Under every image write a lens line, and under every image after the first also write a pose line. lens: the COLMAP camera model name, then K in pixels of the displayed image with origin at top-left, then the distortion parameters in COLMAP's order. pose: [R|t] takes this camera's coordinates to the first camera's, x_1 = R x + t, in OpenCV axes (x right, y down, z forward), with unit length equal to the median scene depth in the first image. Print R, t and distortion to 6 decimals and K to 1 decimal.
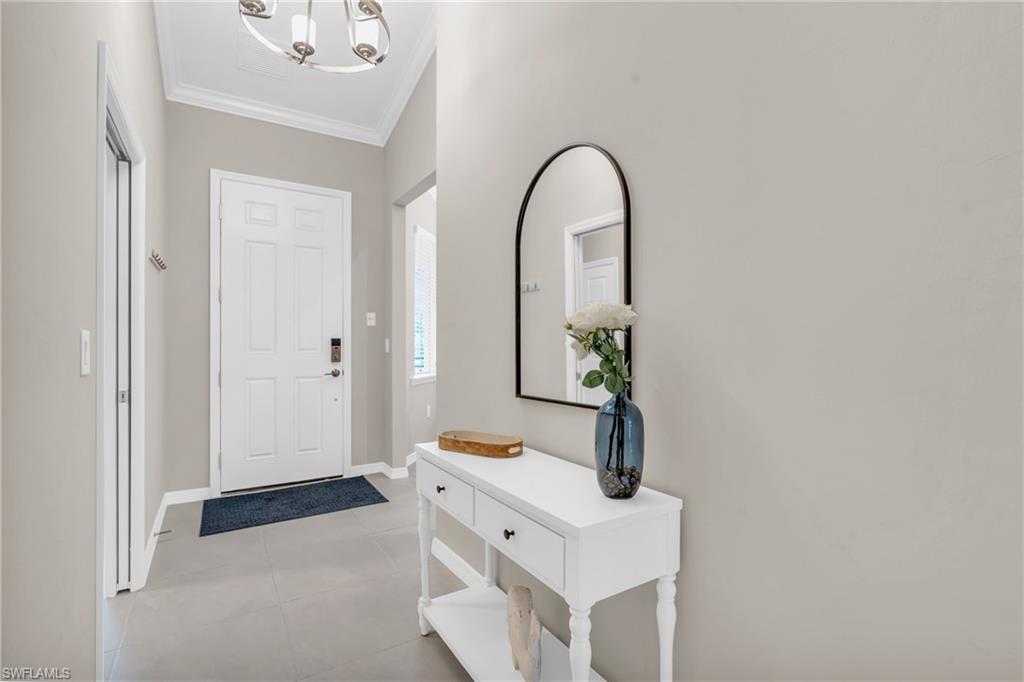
lens RADIAL K [[455.0, 0, 507.2], [0, 455.0, 347.9], [0, 0, 1]] dist [-0.006981, 0.001419]
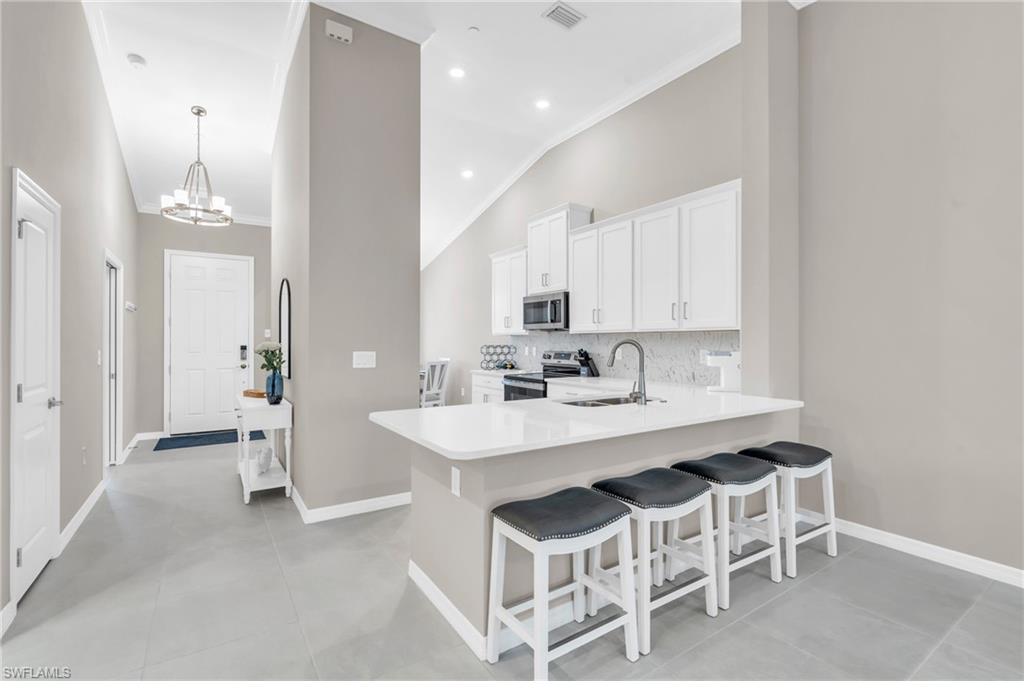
lens RADIAL K [[455.0, 0, 515.3], [0, 455.0, 341.8], [0, 0, 1]] dist [-0.006981, 0.001419]
pose [[0.999833, -0.003240, 0.017965, 0.769357], [0.003308, 0.999988, -0.003725, -0.032380], [-0.017953, 0.003784, 0.999832, -0.889005]]
